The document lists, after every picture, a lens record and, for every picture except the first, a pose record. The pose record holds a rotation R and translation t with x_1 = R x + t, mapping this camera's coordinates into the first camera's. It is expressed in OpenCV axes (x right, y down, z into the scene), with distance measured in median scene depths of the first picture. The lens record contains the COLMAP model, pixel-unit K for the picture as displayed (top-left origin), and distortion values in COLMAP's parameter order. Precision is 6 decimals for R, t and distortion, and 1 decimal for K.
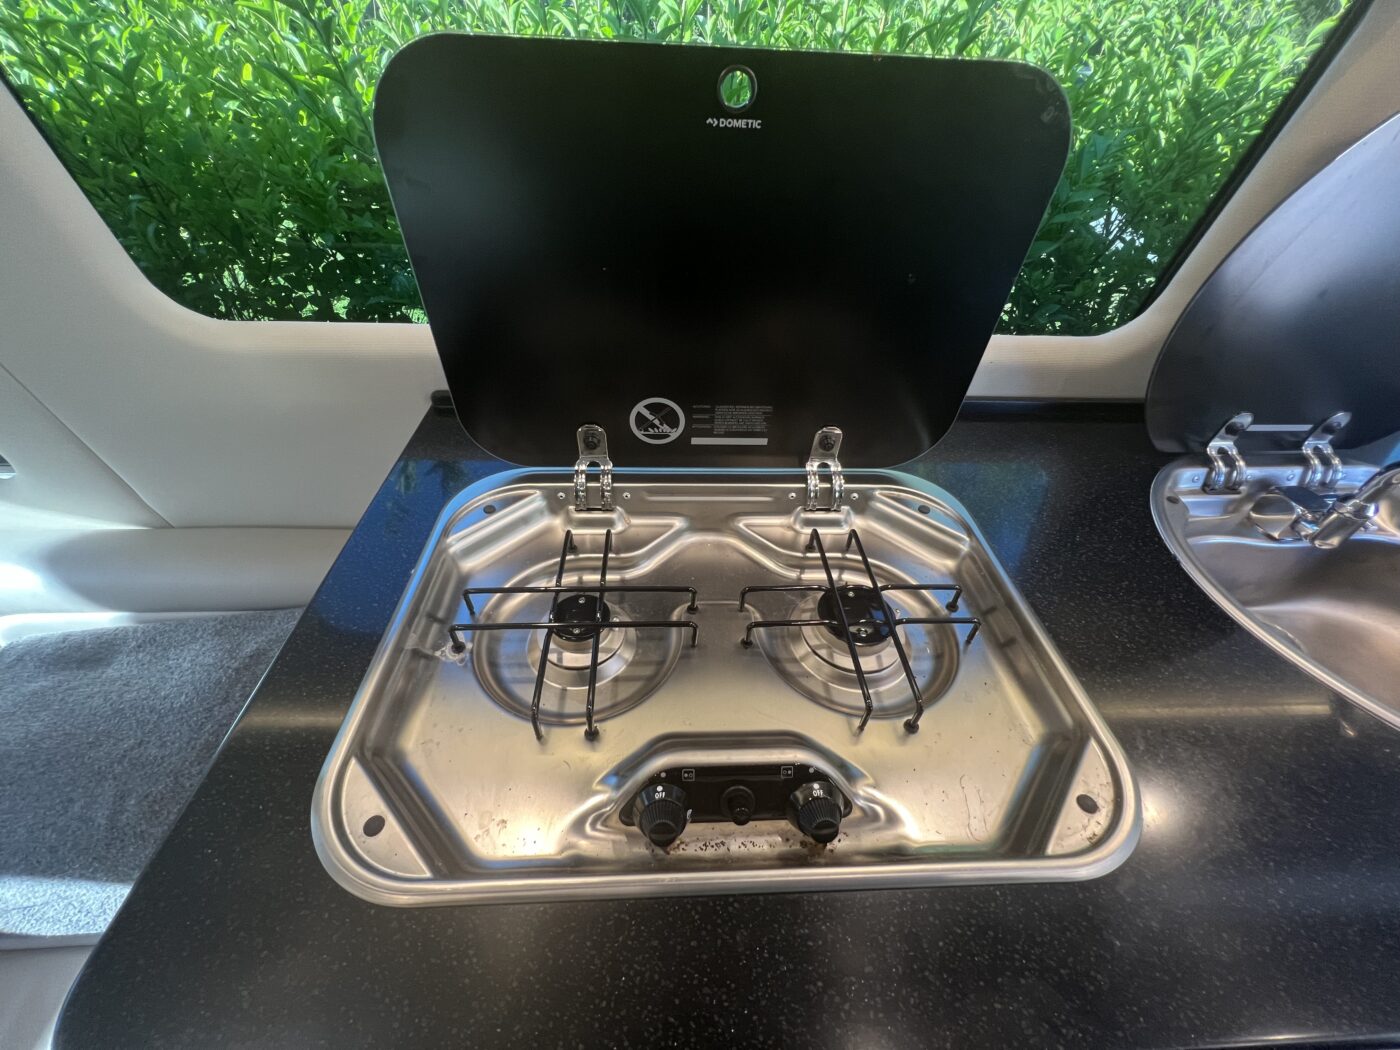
lens RADIAL K [[558.5, 0, 700.0], [0, 558.5, 525.0], [0, 0, 1]] dist [-0.002114, -0.000086]
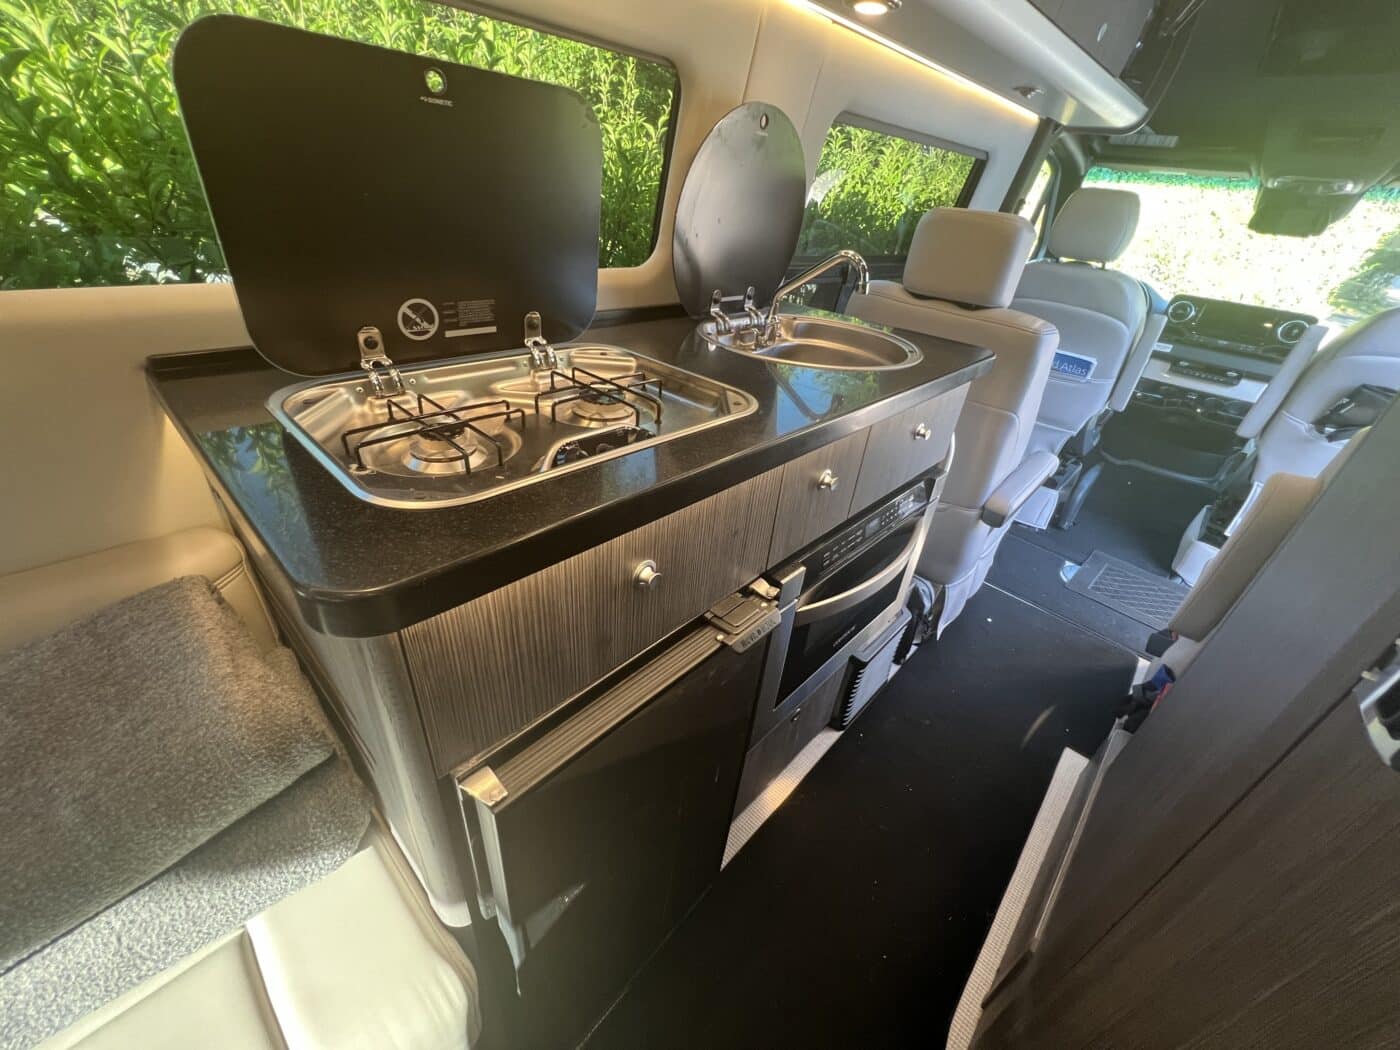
lens RADIAL K [[558.5, 0, 700.0], [0, 558.5, 525.0], [0, 0, 1]] dist [-0.002114, -0.000086]
pose [[0.718421, -0.348215, 0.602178, -0.569247], [0.427033, 0.904137, 0.013361, 0.537960], [-0.549104, 0.247551, 0.798250, -0.347687]]
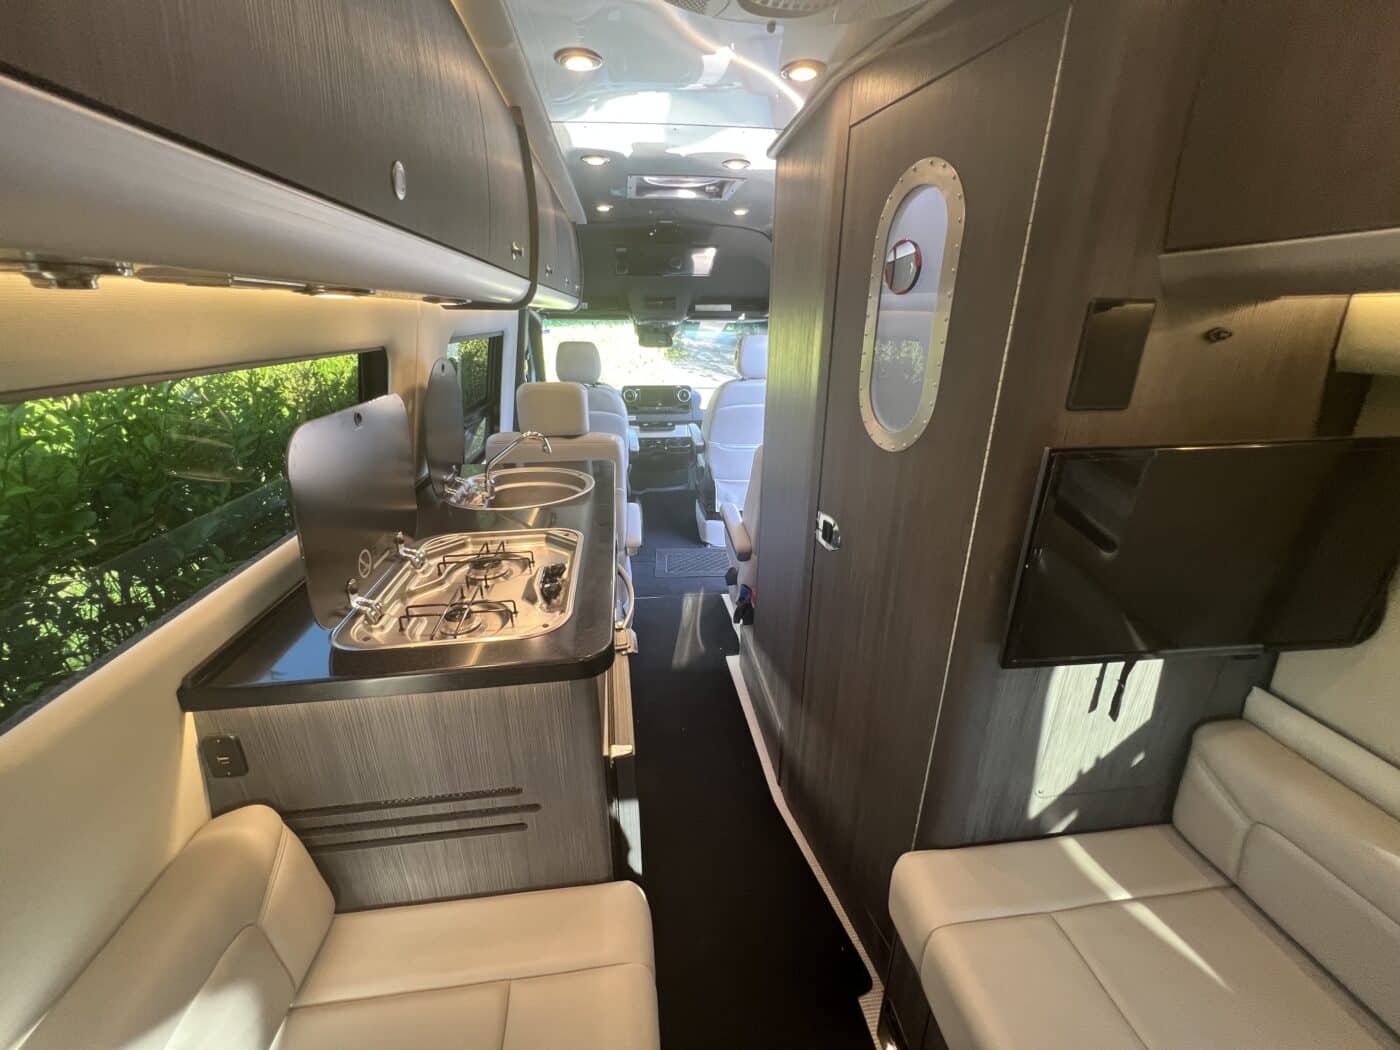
lens RADIAL K [[558.5, 0, 700.0], [0, 558.5, 525.0], [0, 0, 1]] dist [-0.002114, -0.000086]
pose [[-0.093651, -0.389633, 0.916196, -1.856340], [0.666376, 0.659186, 0.348449, -0.169326], [-0.739711, 0.643163, 0.197909, -0.320327]]
